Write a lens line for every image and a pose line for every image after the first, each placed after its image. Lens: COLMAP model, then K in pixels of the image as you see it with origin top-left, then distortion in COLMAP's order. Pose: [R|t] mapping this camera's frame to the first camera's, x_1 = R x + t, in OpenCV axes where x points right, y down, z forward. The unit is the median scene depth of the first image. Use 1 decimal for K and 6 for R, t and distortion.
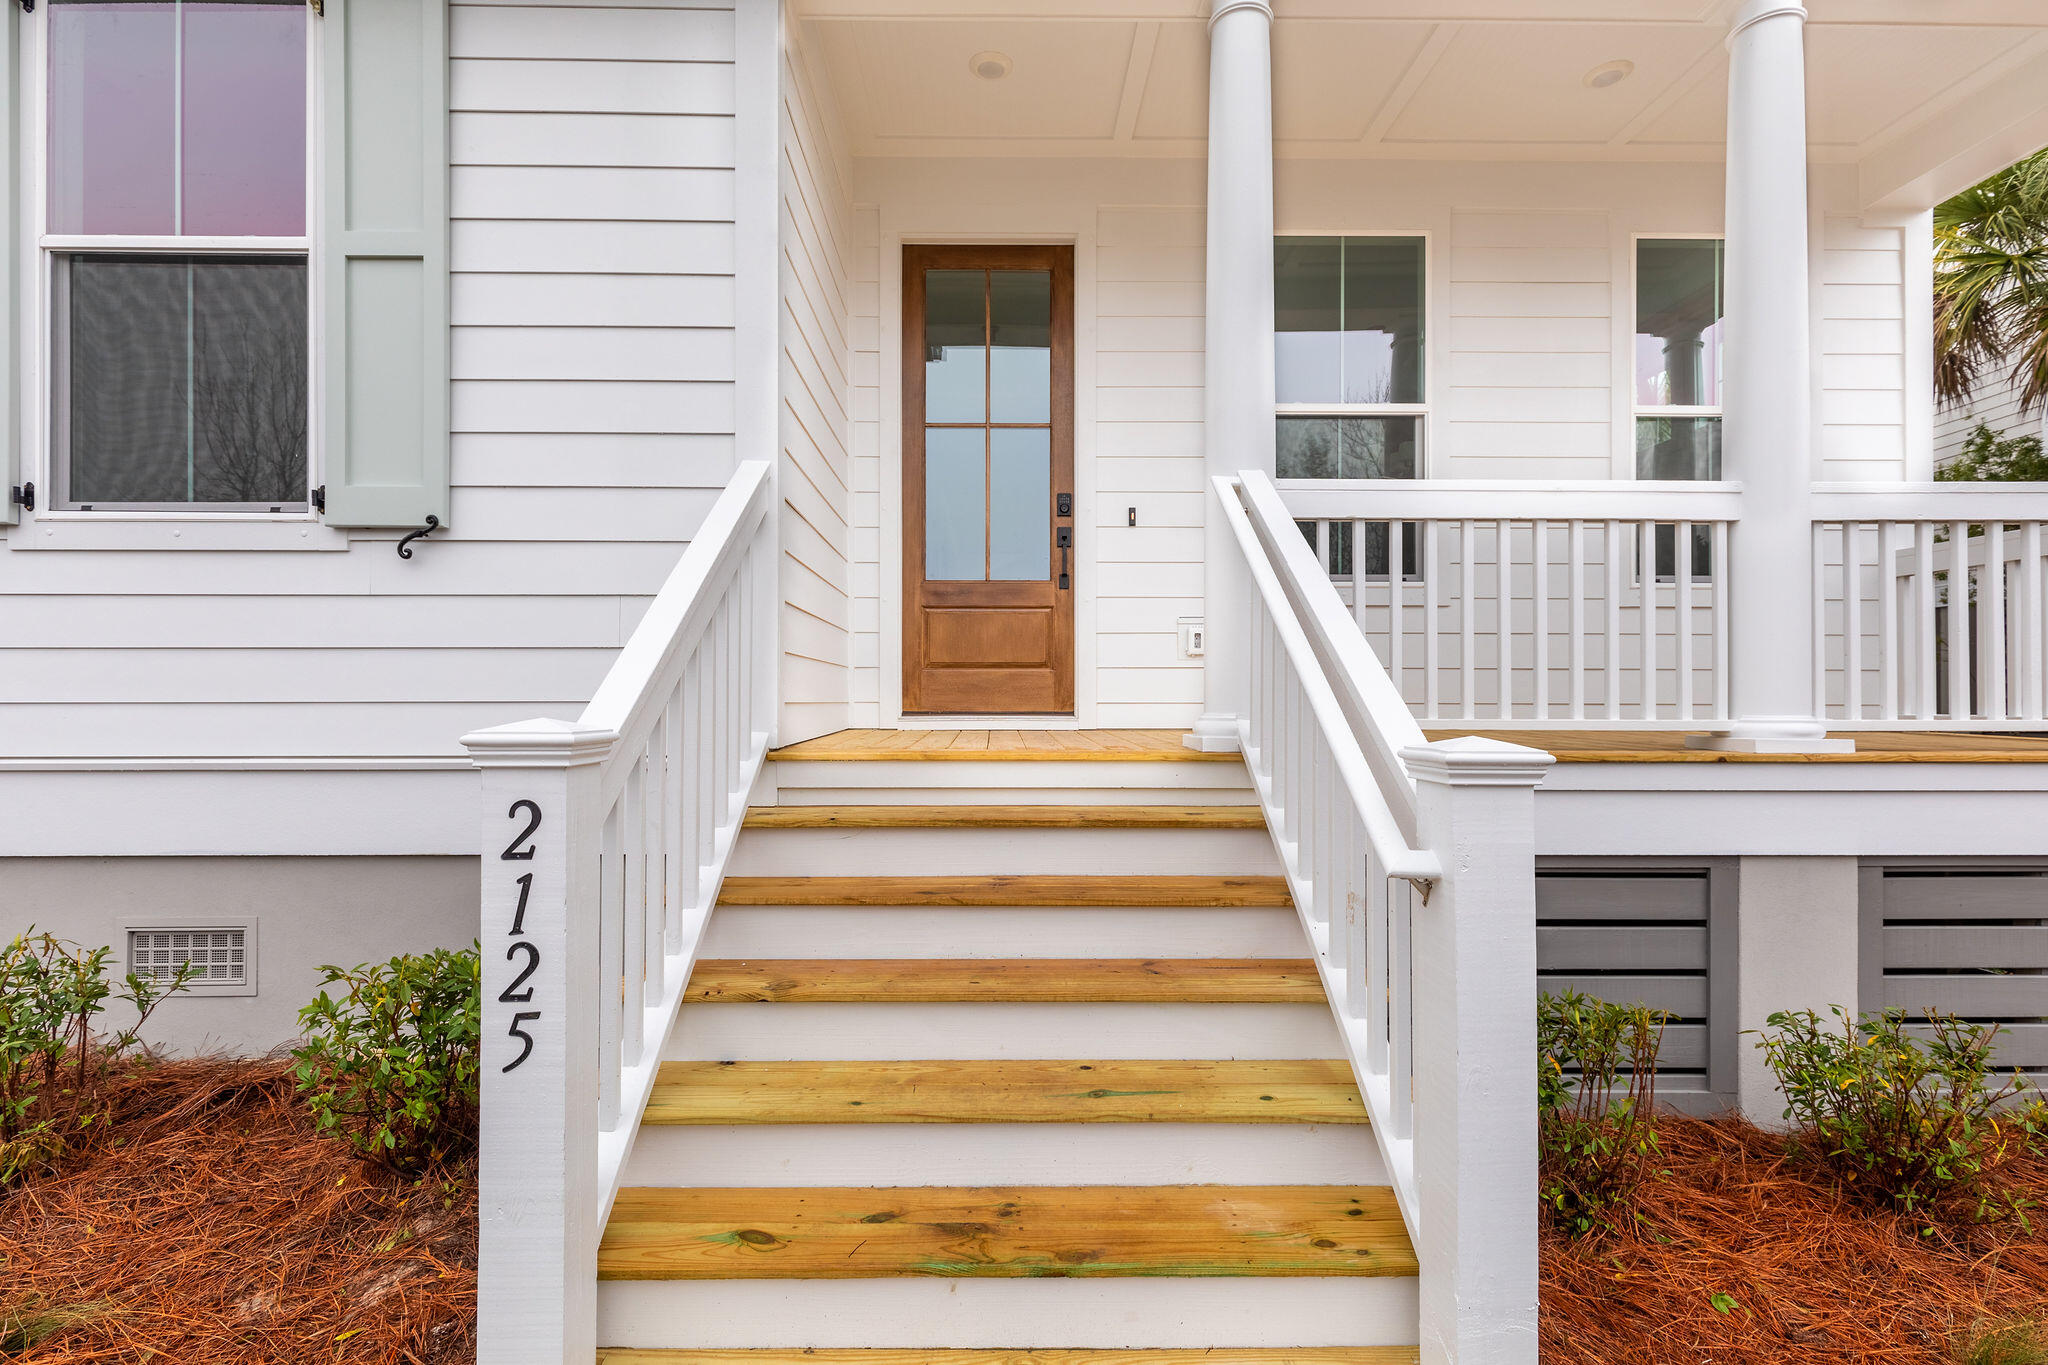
lens RADIAL K [[1004.9, 0, 1003.2], [0, 1004.9, 681.1], [0, 0, 1]] dist [0.001193, 0.000134]
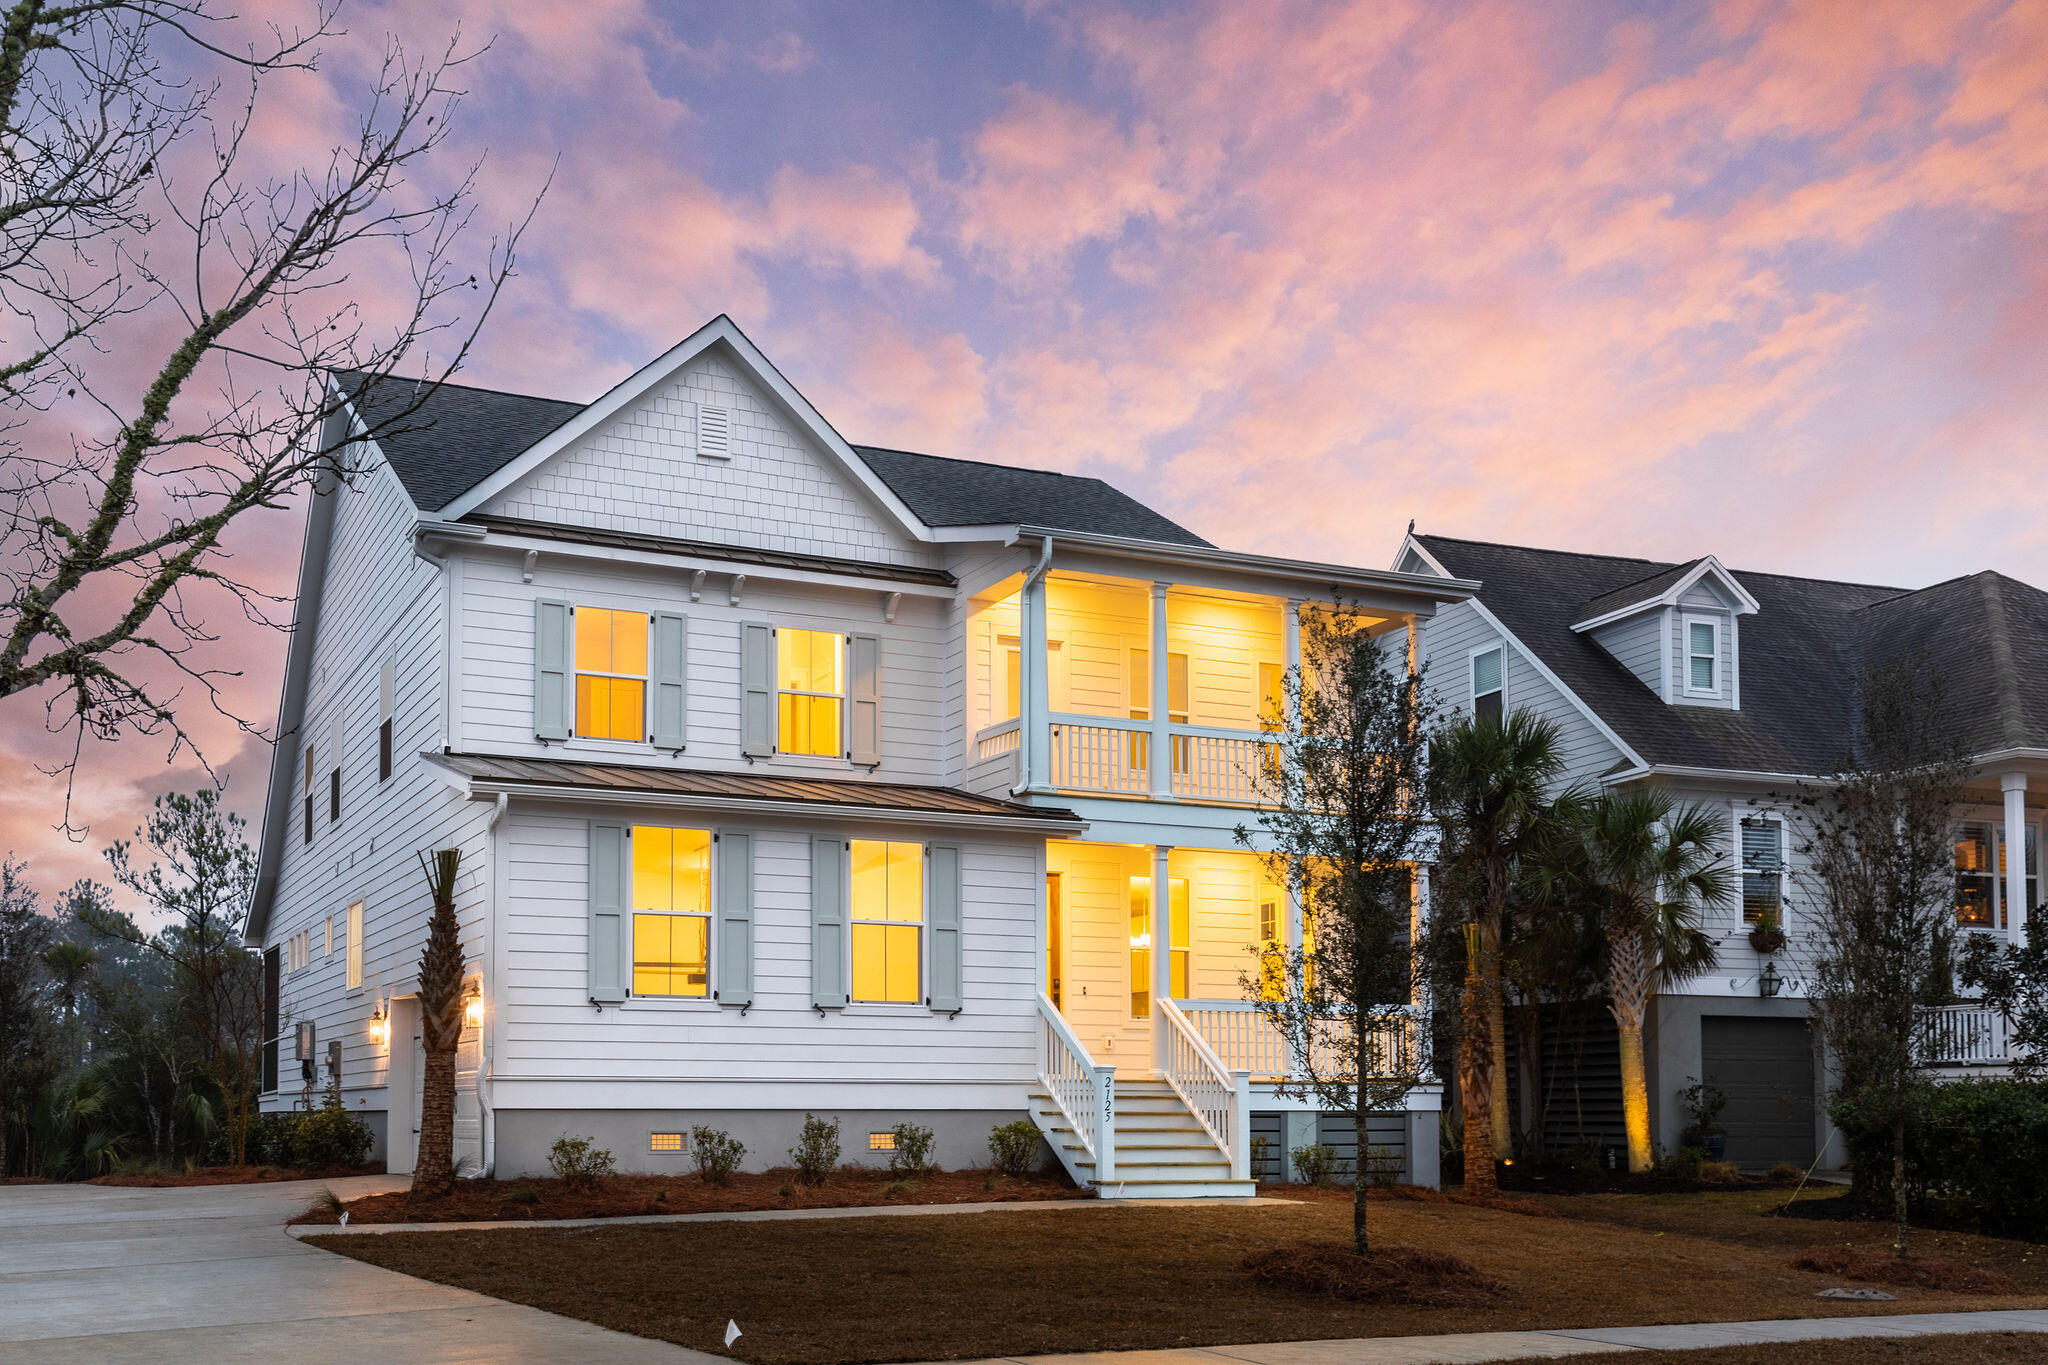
lens RADIAL K [[2013.2, 0, 1024.0], [0, 2013.2, 682.5], [0, 0, 1]] dist [-0.004280, -0.013015]
pose [[0.899162, 0.088698, 0.428532, -3.449258], [-0.006347, 0.981784, -0.189892, 0.047619], [-0.437569, 0.168024, 0.883346, -5.378051]]
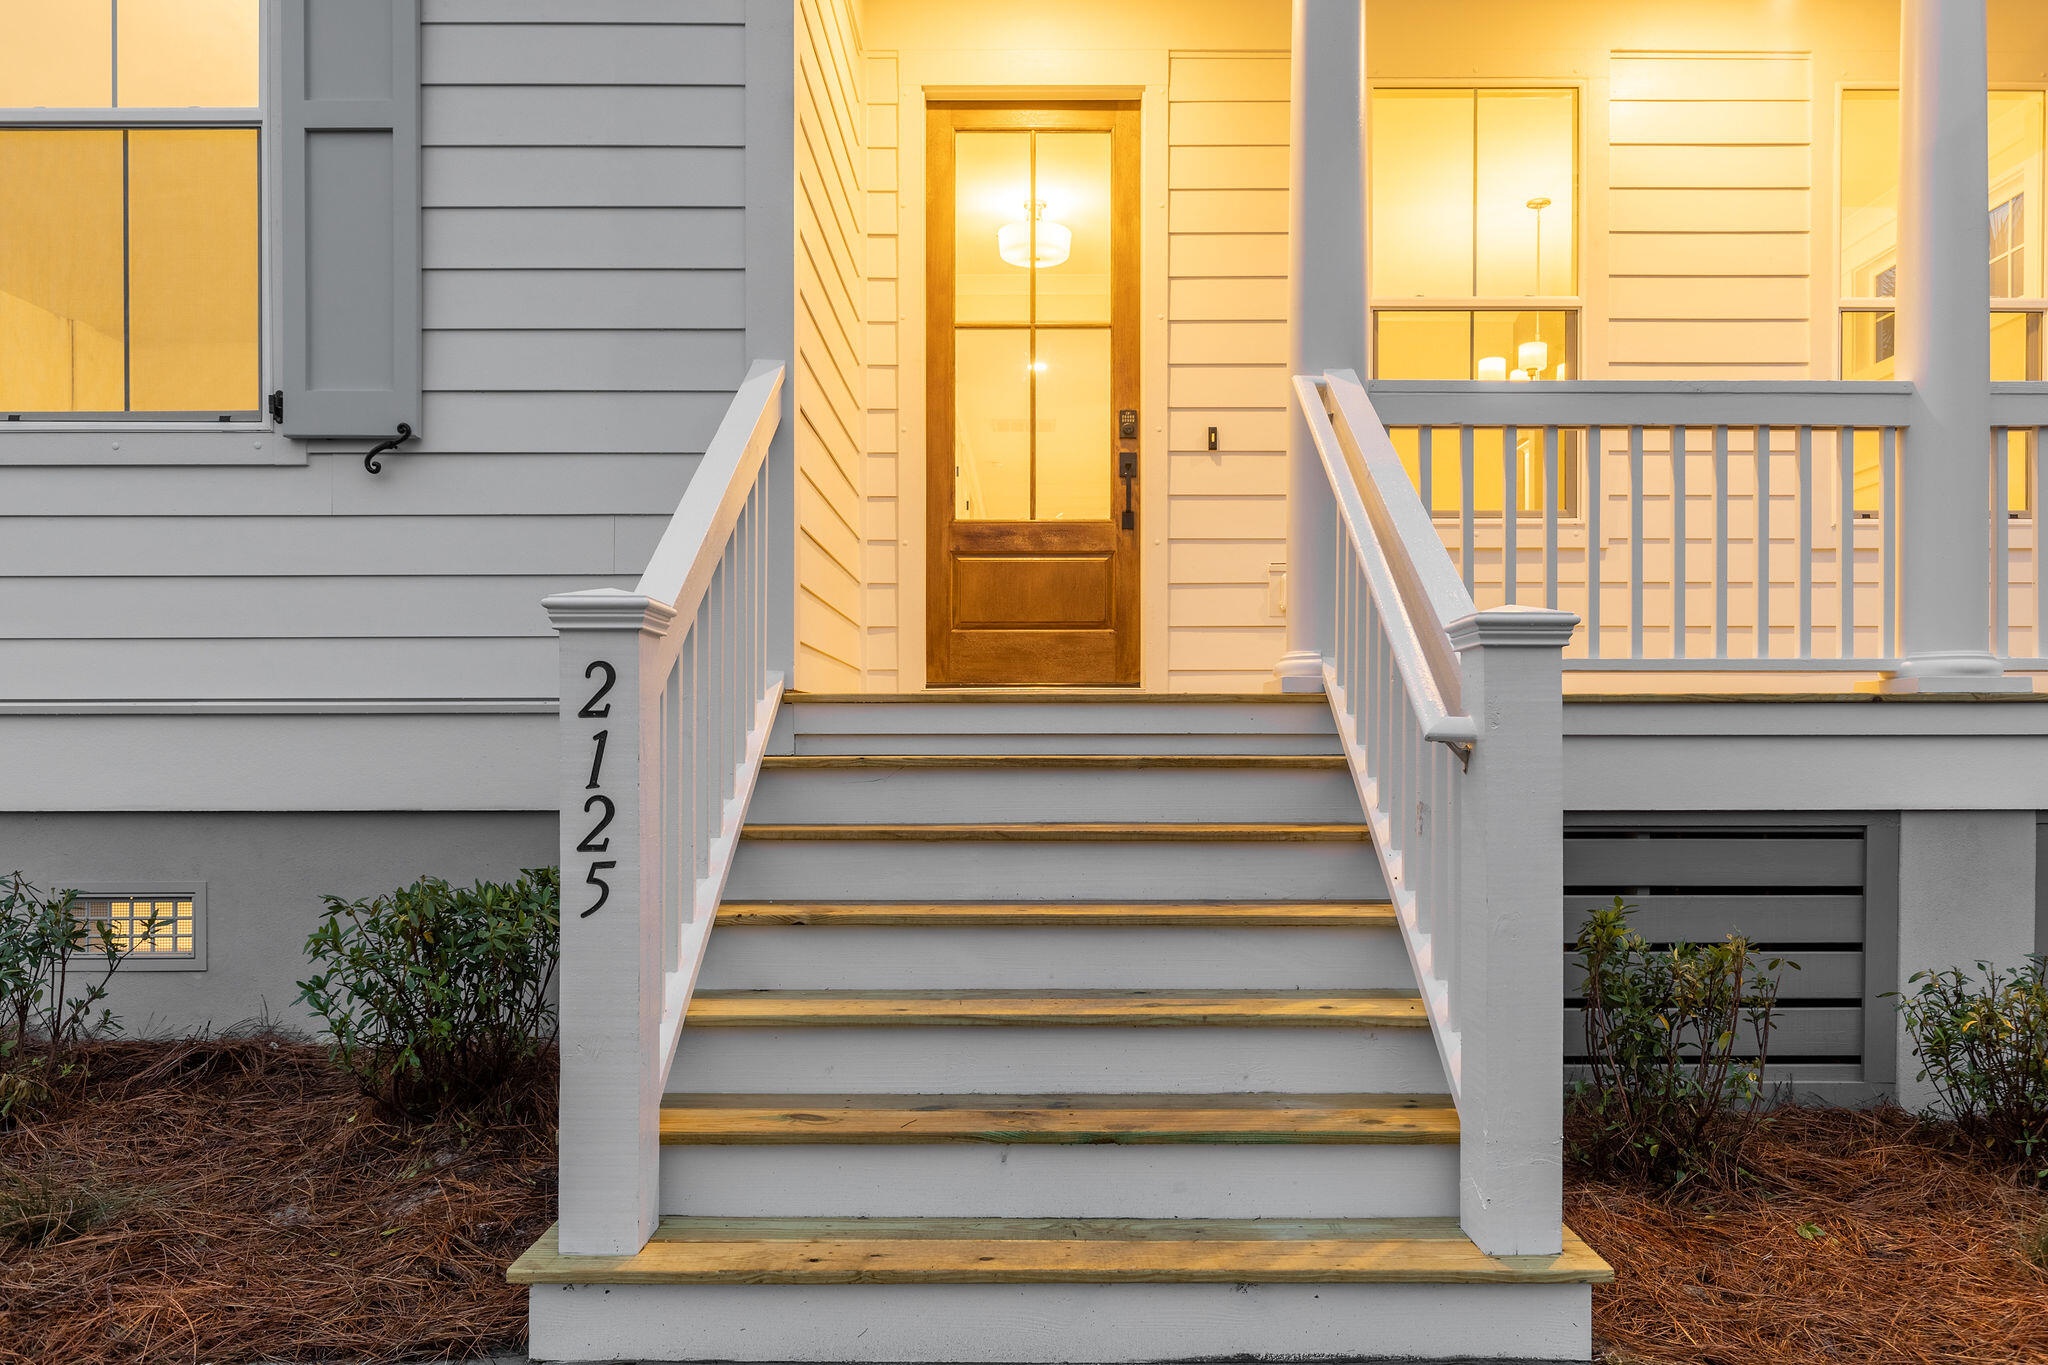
lens RADIAL K [[1479.8, 0, 1022.2], [0, 1479.8, 742.2], [0, 0, 1]] dist [-0.003840, -0.000105]
pose [[0.999819, 0.000709, -0.019024, -0.001990], [-0.000459, 0.999913, 0.013179, 0.099167], [0.019031, -0.013168, 0.999732, -0.294982]]
